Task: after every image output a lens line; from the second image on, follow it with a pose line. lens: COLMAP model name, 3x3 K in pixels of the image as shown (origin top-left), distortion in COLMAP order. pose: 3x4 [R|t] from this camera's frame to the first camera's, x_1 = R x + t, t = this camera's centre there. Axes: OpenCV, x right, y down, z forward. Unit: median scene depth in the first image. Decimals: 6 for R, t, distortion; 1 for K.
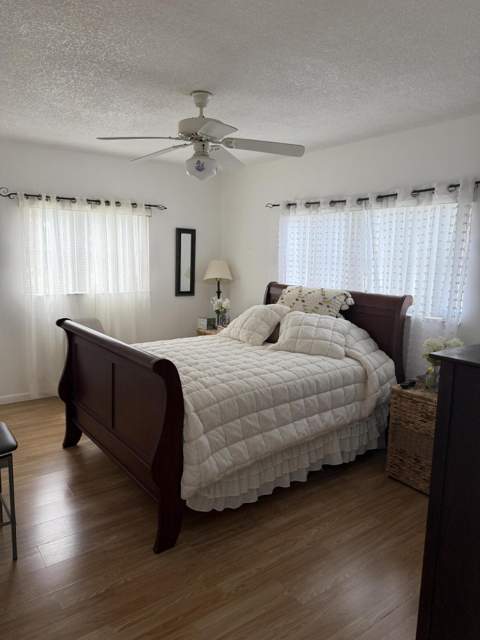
lens RADIAL K [[453.0, 0, 240.0], [0, 453.0, 320.0], [0, 0, 1]] dist [0.089924, -0.098475]
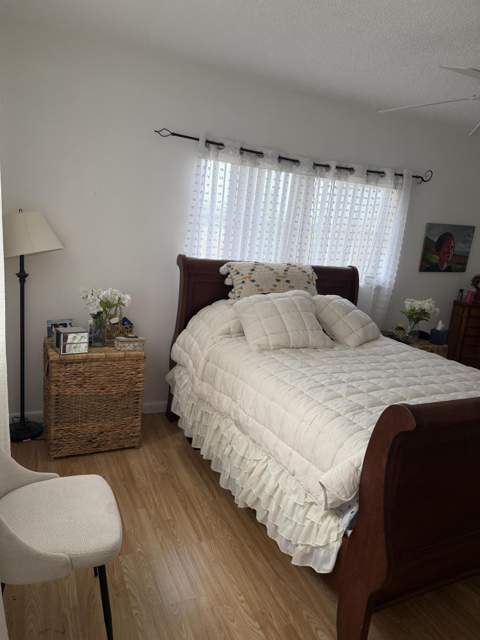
lens RADIAL K [[453.0, 0, 240.0], [0, 453.0, 320.0], [0, 0, 1]] dist [0.089924, -0.098475]
pose [[0.250742, -0.212501, 0.944443, -0.687720], [0.053855, 0.977161, 0.205564, -0.148492], [-0.966555, -0.000680, 0.256459, 0.864540]]
